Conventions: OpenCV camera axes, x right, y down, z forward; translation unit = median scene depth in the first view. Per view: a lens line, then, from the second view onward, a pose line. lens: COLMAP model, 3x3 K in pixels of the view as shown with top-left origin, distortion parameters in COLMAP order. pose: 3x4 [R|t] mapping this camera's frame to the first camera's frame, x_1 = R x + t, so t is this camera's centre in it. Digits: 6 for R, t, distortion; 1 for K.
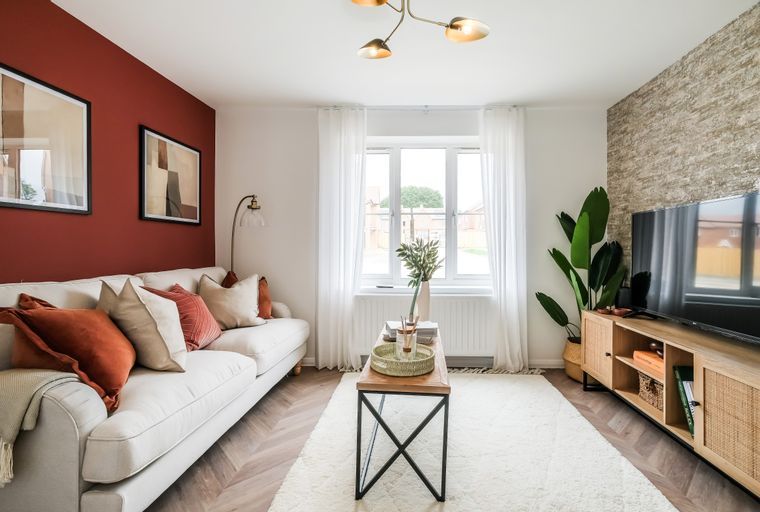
lens RADIAL K [[347.1, 0, 380.4], [0, 347.1, 249.9], [0, 0, 1]] dist [0.000654, -0.000122]
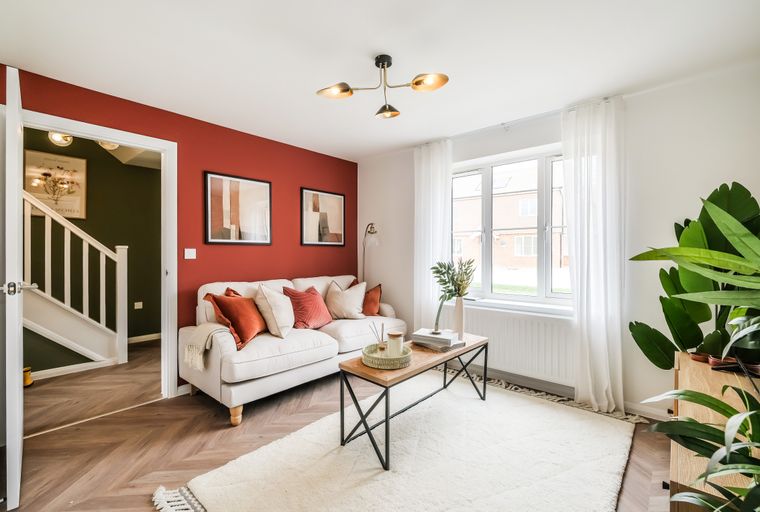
lens RADIAL K [[333.0, 0, 380.0], [0, 333.0, 256.0], [0, 0, 1]] dist [0.000170, -0.000107]
pose [[0.771127, 0.000272, -0.636682, 0.565280], [0.002880, 0.999988, 0.003915, -0.040729], [0.636675, -0.004852, 0.771117, 0.027174]]
